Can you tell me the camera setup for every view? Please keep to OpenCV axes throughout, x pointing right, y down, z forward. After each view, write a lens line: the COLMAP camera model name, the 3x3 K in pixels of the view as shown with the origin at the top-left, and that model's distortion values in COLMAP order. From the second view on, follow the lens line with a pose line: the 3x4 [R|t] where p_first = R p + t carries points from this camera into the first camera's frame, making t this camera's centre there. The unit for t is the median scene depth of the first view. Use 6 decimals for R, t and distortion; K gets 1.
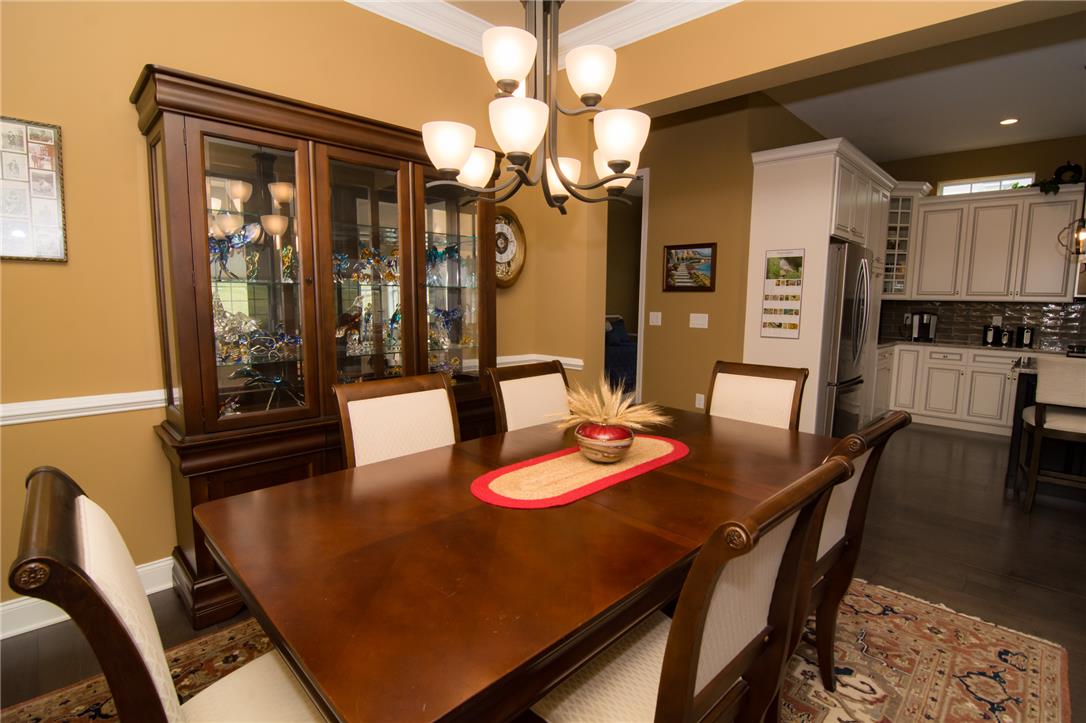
lens RADIAL K [[520.8, 0, 552.3], [0, 520.8, 358.6], [0, 0, 1]] dist [-0.011922, -0.006488]
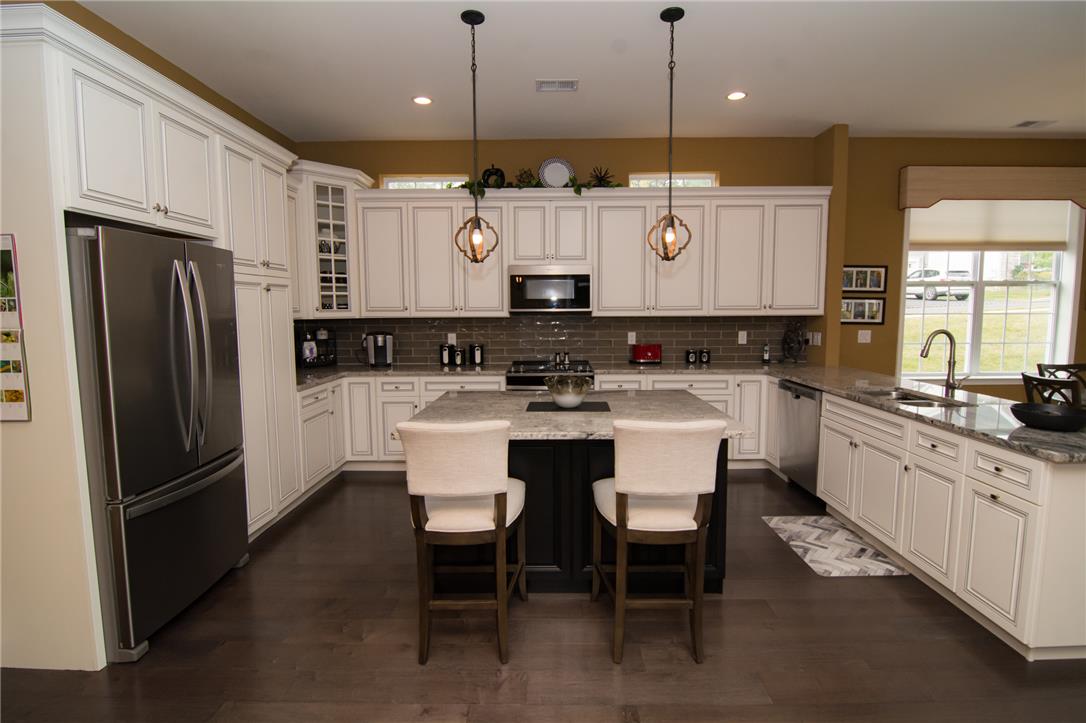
lens RADIAL K [[520.8, 0, 549.7], [0, 520.8, 356.4], [0, 0, 1]] dist [-0.011922, -0.006488]
pose [[0.719137, -0.082831, 0.689914, 0.447330], [0.095880, 0.995201, 0.019542, -0.054349], [-0.688222, 0.052095, 0.723628, 0.288663]]
